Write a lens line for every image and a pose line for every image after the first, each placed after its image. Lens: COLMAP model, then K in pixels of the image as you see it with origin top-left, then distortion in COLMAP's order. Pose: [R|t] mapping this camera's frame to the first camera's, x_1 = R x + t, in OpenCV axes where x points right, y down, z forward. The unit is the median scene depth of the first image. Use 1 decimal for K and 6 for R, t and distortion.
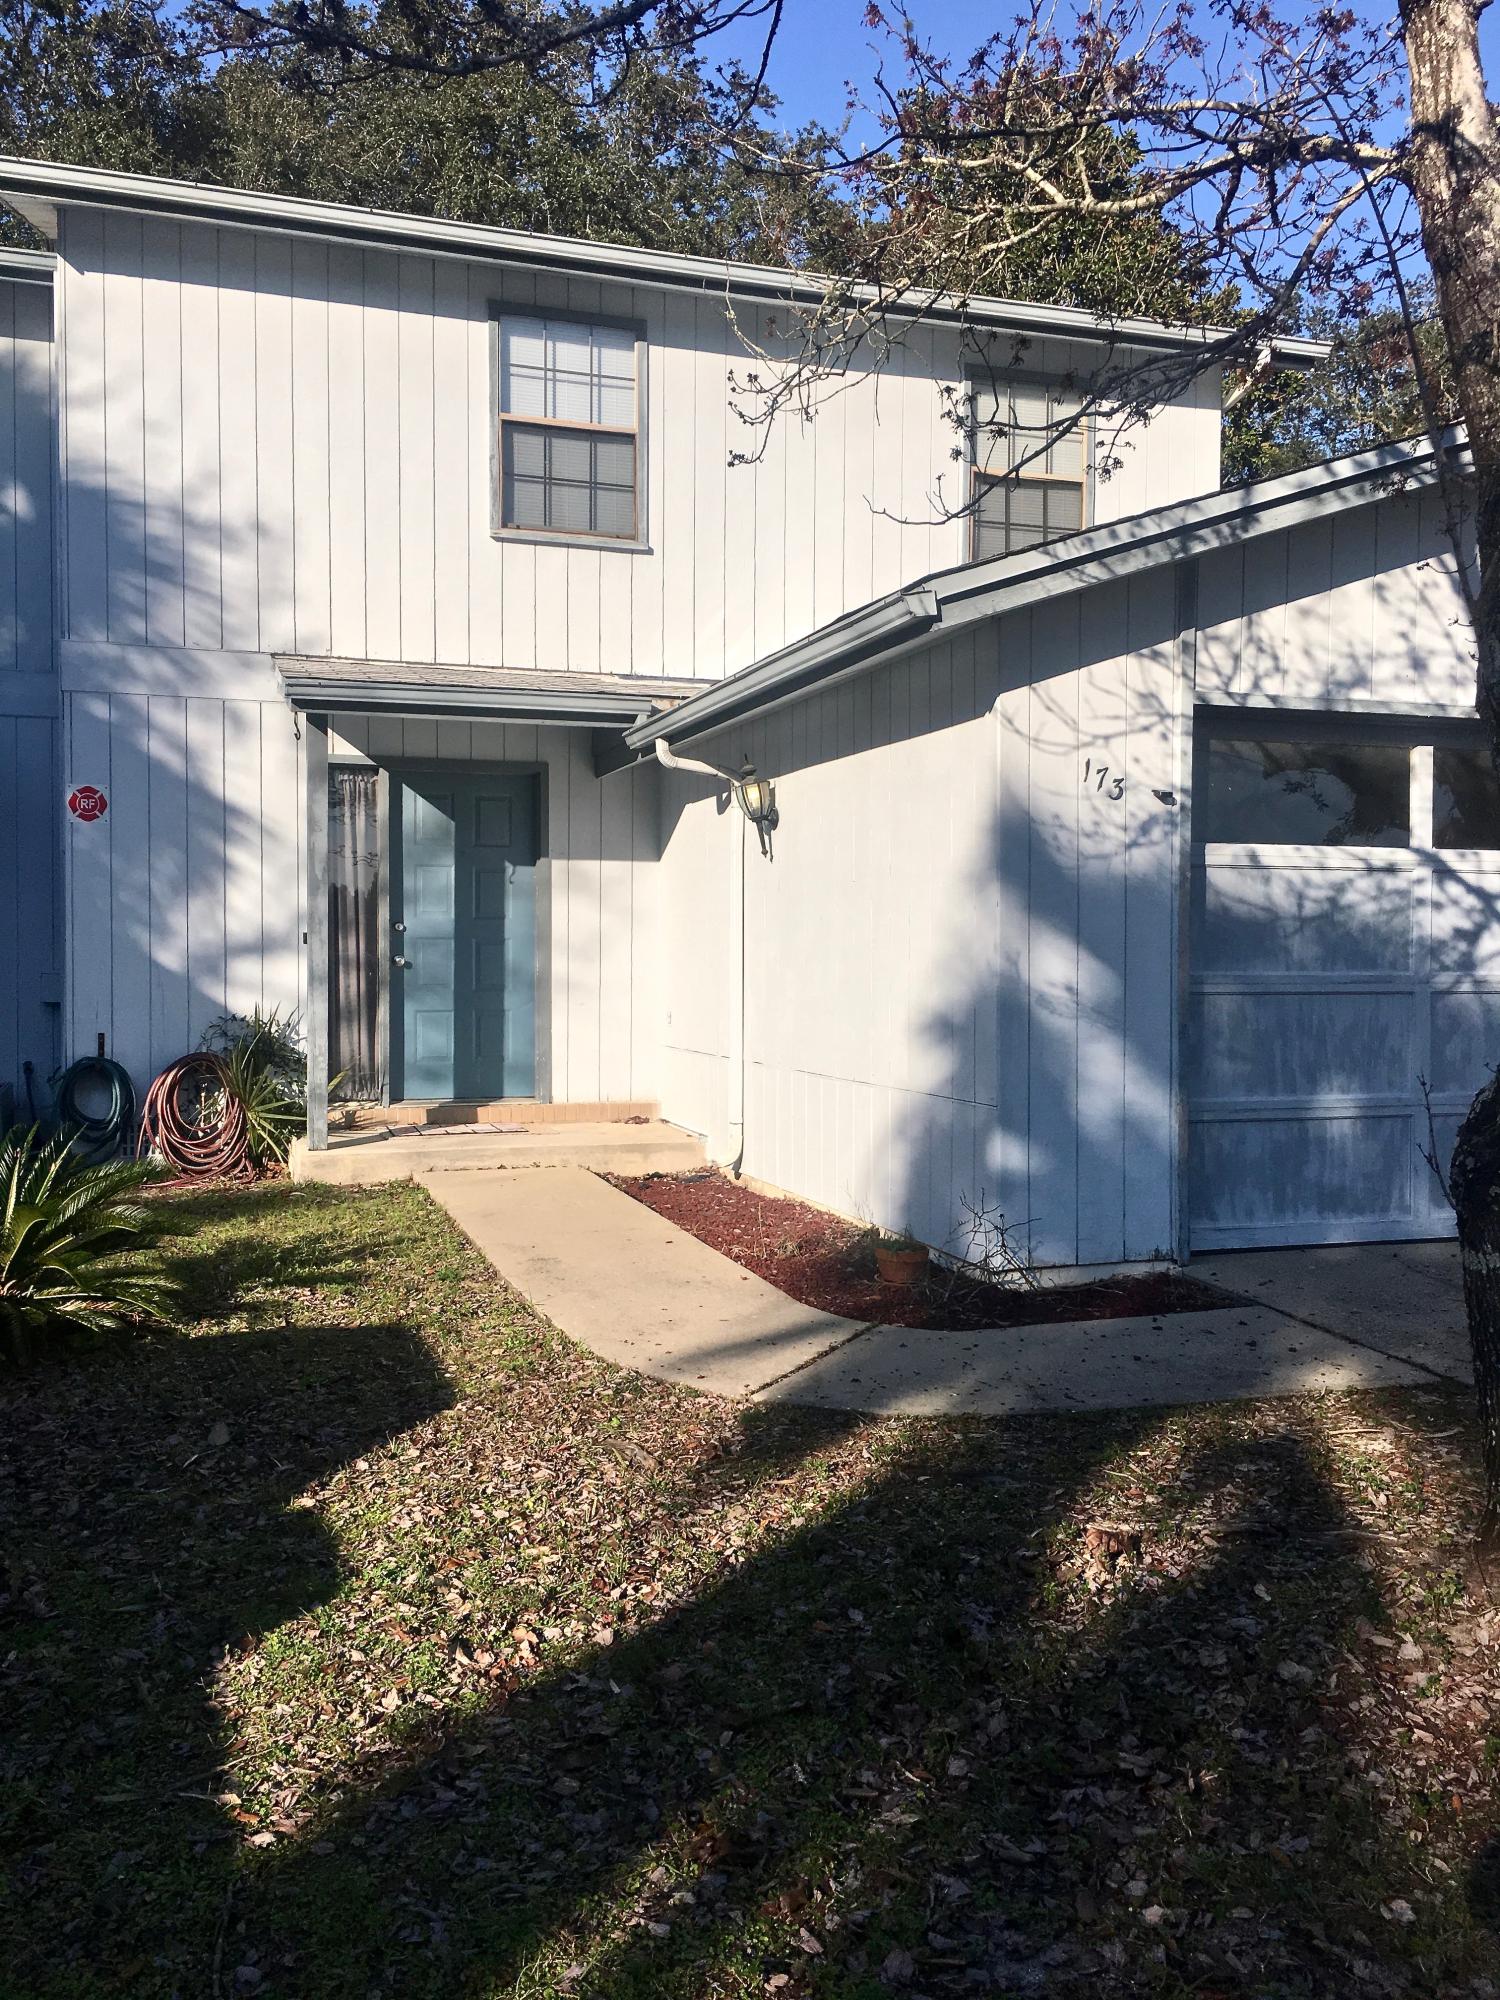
lens RADIAL K [[1695.5, 0, 750.0], [0, 1695.5, 1000.0], [0, 0, 1]] dist [0.073468, -0.087686]
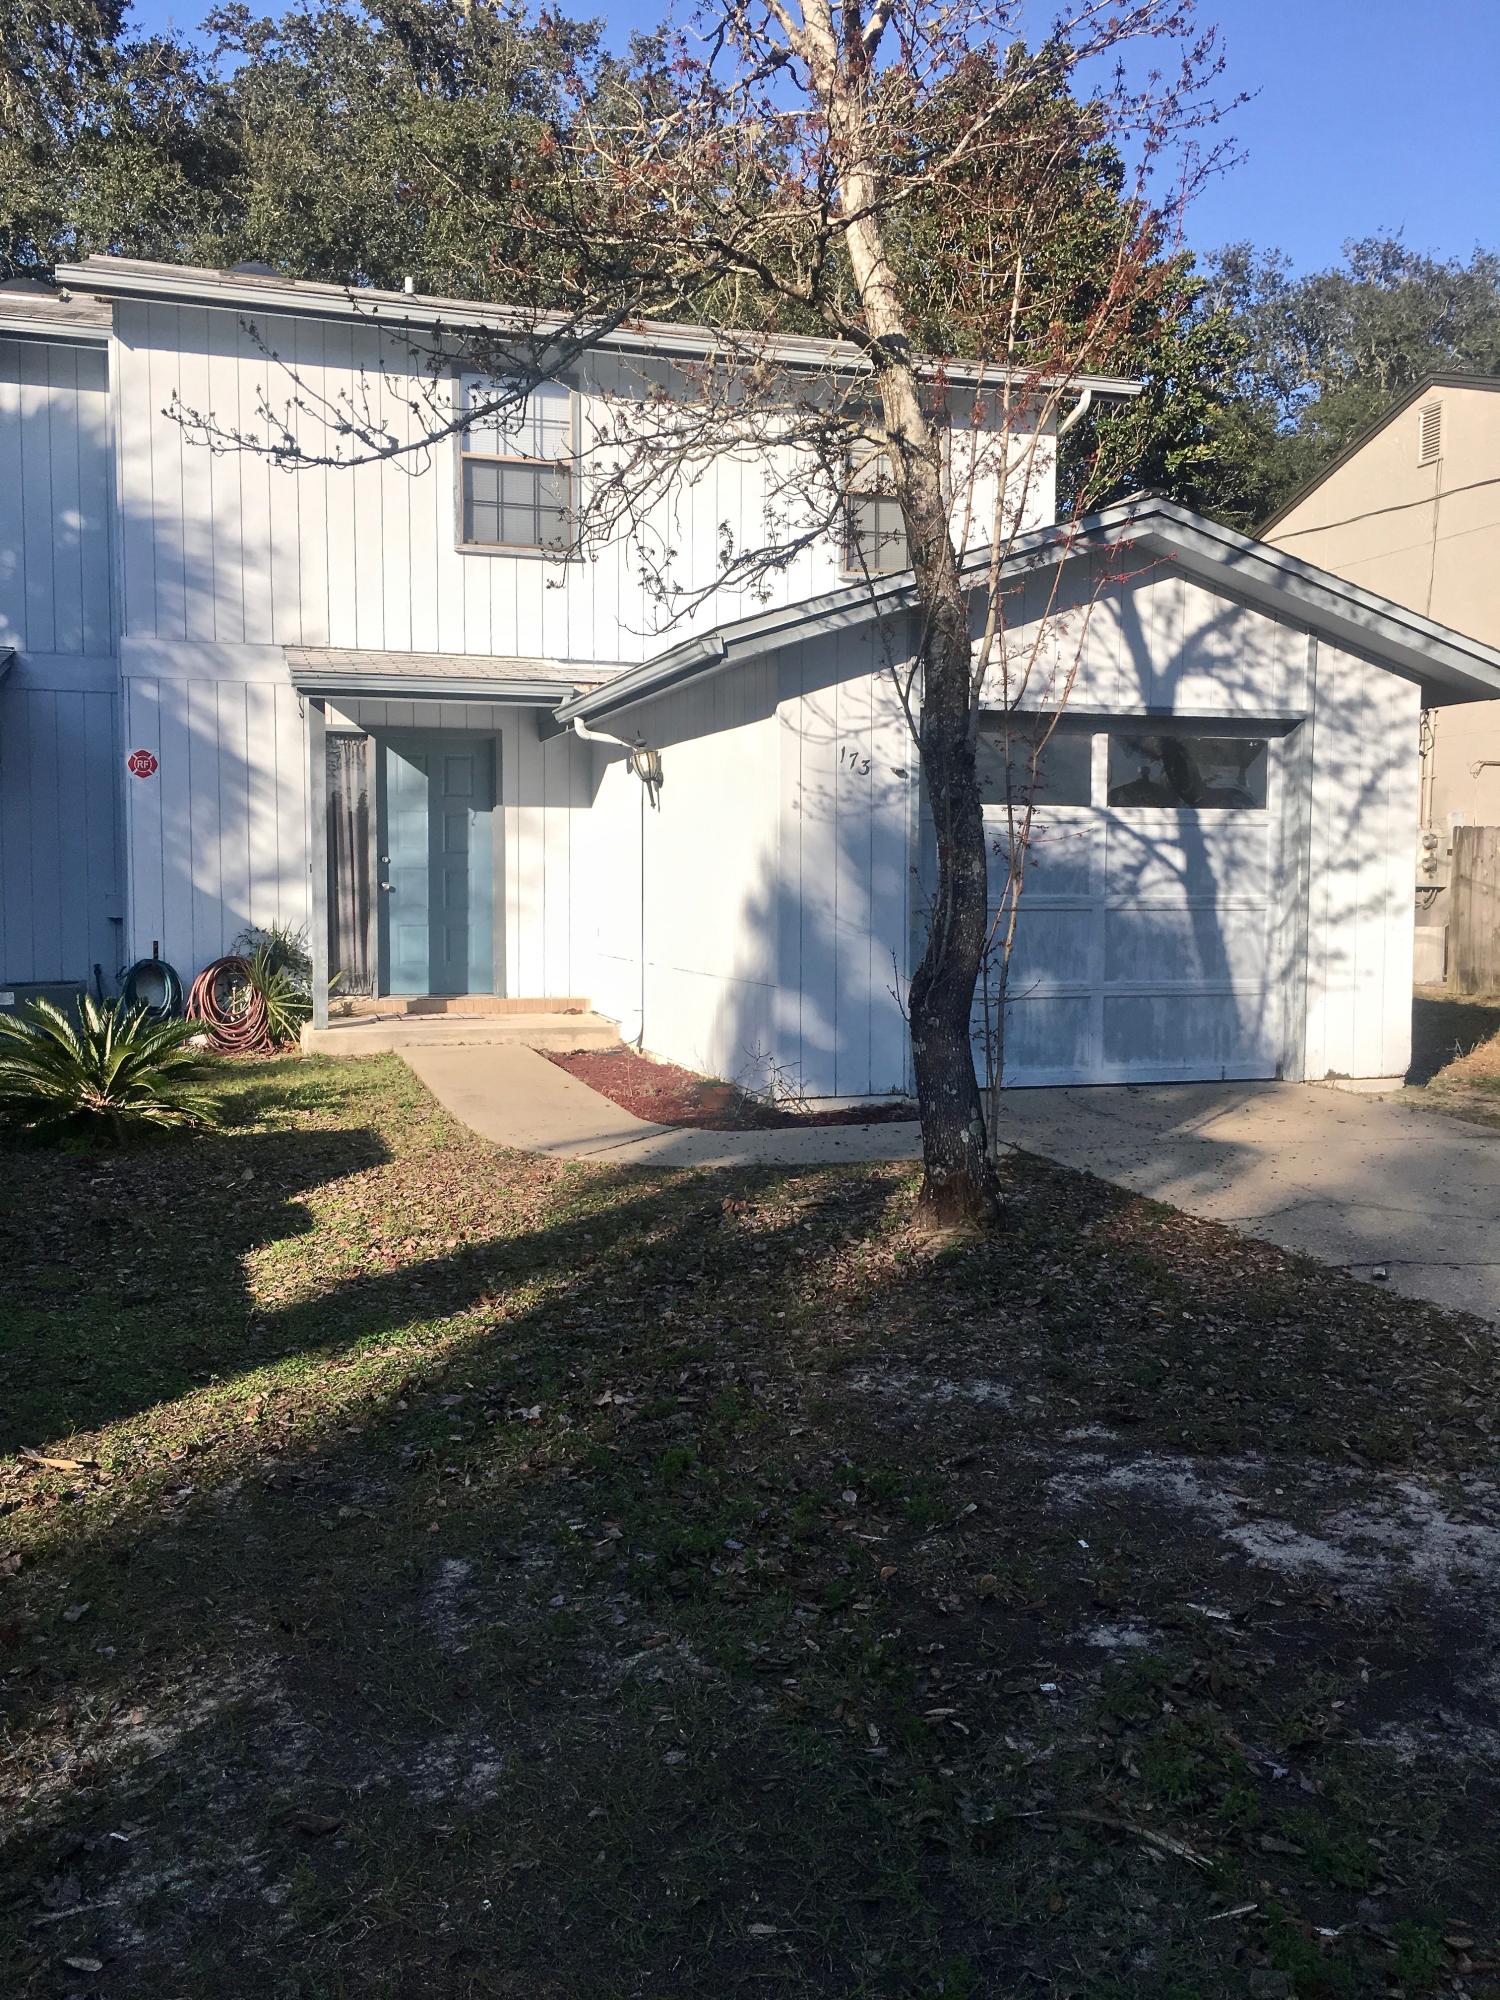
lens RADIAL K [[1695.5, 0, 750.0], [0, 1695.5, 1000.0], [0, 0, 1]] dist [0.073468, -0.087686]
pose [[0.999882, 0.002644, -0.015118, 0.127703], [-0.001993, 0.999075, 0.042959, 0.009973], [0.015218, -0.042924, 0.998962, -0.404212]]
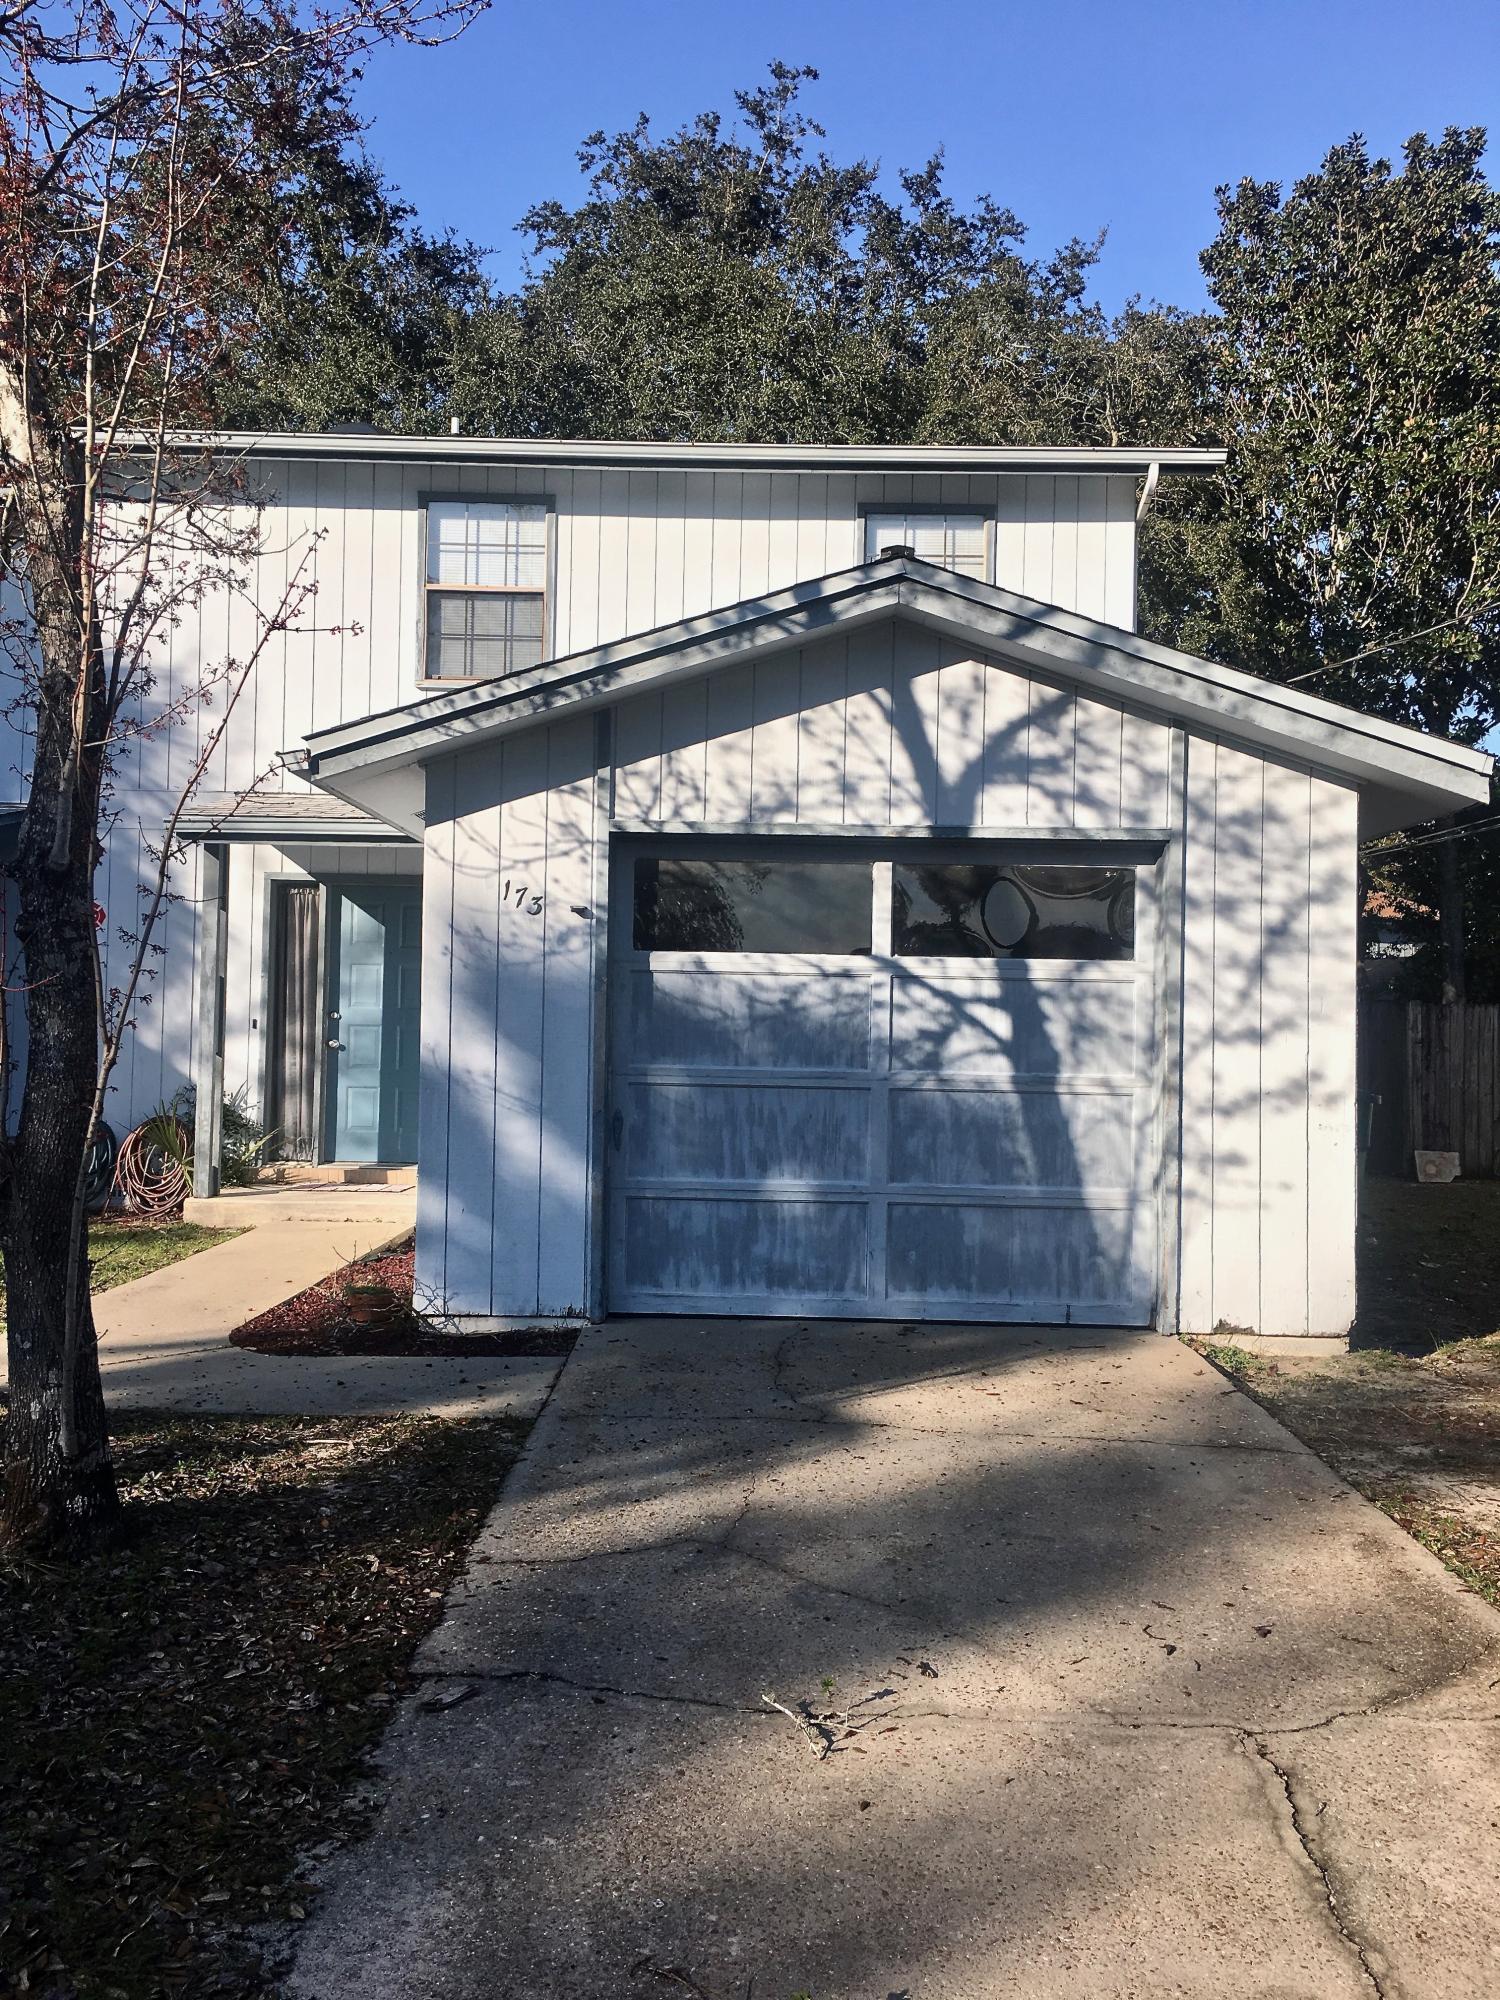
lens RADIAL K [[1695.5, 0, 750.0], [0, 1695.5, 1000.0], [0, 0, 1]] dist [0.073468, -0.087686]
pose [[0.944641, 0.008585, -0.327993, 0.664809], [-0.025411, 0.998569, -0.047049, -0.007620], [0.327120, 0.052779, 0.943508, -0.040419]]
